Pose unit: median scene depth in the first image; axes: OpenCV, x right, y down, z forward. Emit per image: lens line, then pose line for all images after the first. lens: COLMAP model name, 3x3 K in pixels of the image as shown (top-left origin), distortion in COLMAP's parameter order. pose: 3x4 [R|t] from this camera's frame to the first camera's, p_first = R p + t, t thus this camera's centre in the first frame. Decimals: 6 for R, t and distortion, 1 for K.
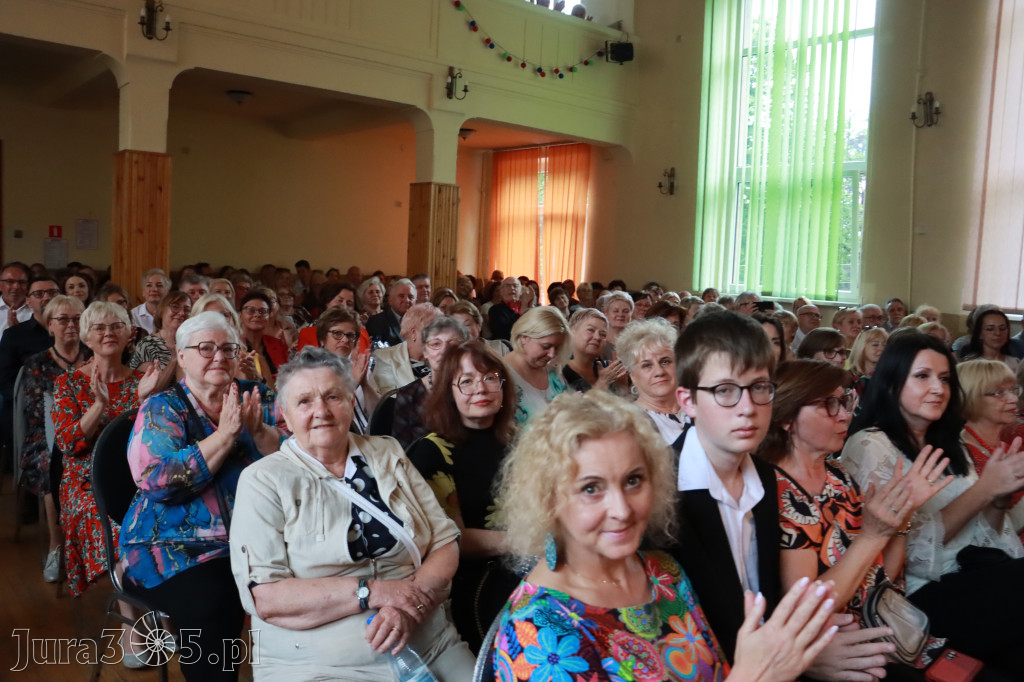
lens RADIAL K [[857.1, 0, 505.6], [0, 857.1, 345.5], [0, 0, 1]] dist [-0.160170, 0.092831]
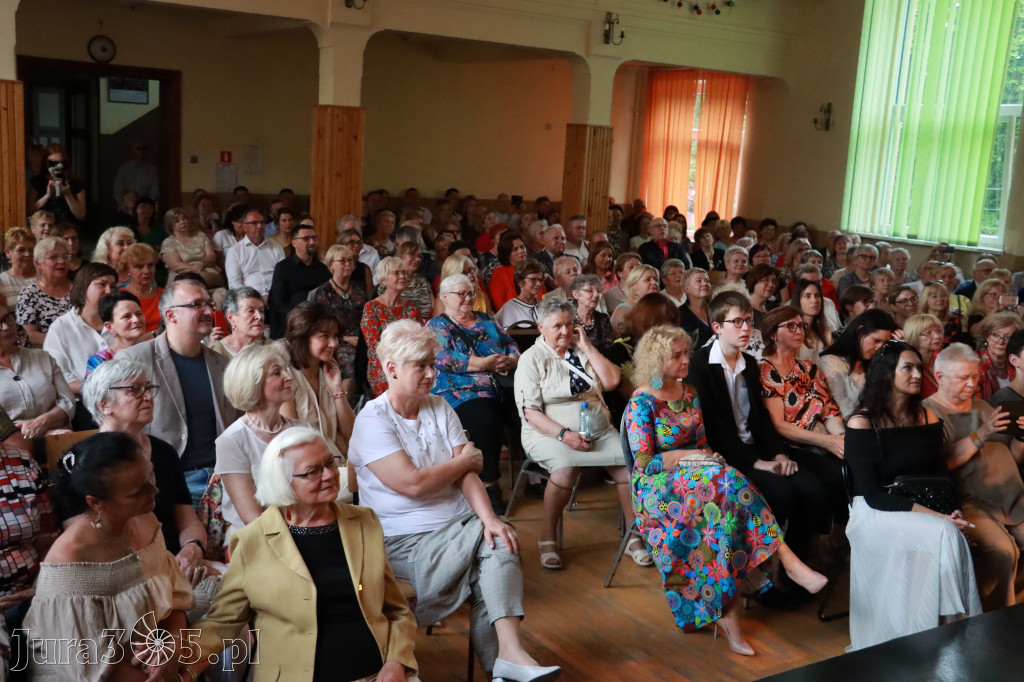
lens RADIAL K [[1148.3, 0, 515.5], [0, 1148.3, 346.9], [0, 0, 1]] dist [-0.015953, 0.000000]
pose [[0.991727, 0.040390, -0.121843, 0.011342], [-0.030948, 0.996440, 0.078414, -0.026410], [0.124577, -0.073995, 0.989447, -0.503895]]
